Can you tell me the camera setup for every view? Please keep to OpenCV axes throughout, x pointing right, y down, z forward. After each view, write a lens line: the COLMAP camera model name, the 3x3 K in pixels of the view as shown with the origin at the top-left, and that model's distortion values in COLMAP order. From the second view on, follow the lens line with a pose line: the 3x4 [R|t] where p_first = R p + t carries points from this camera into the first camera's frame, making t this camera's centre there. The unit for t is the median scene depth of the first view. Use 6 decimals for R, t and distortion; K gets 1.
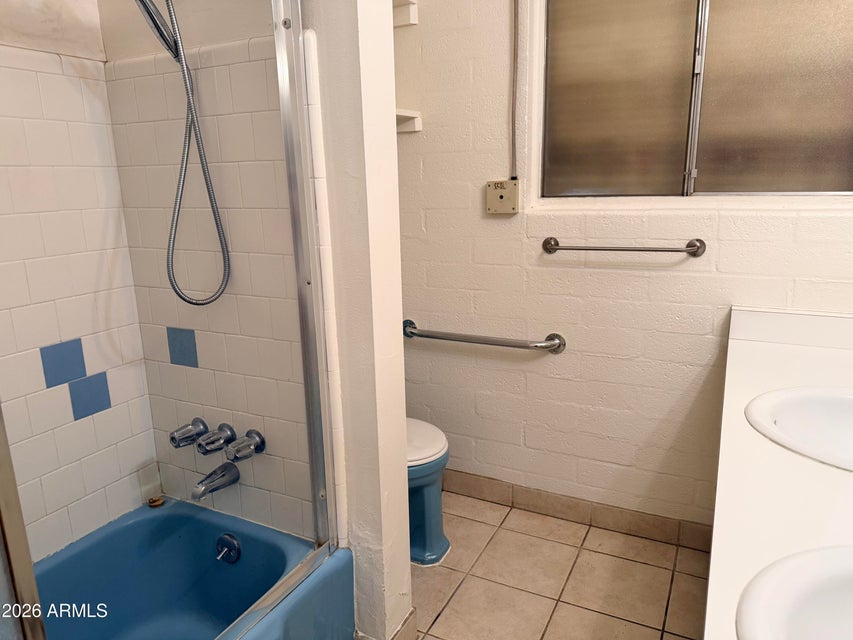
lens RADIAL K [[617.3, 0, 428.0], [0, 617.3, 324.9], [0, 0, 1]] dist [0.037579, -0.006897]
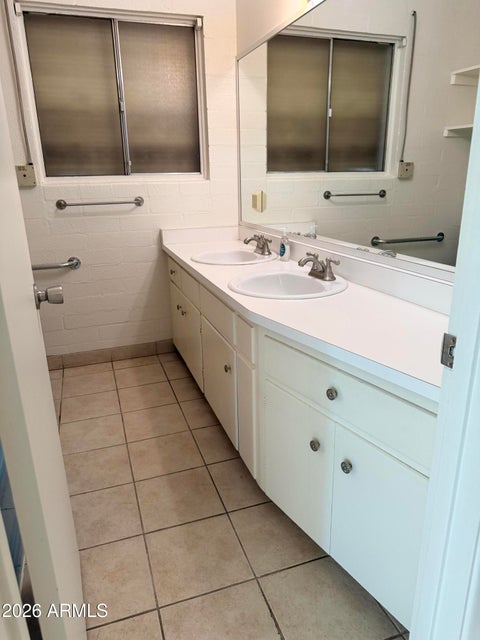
lens RADIAL K [[463.2, 0, 240.0], [0, 463.2, 320.0], [0, 0, 1]] dist [0.037579, -0.006897]
pose [[0.705130, -0.206575, 0.678321, -0.396506], [0.181153, 0.977359, 0.109331, 0.132656], [-0.685548, 0.045787, 0.726586, -0.265465]]
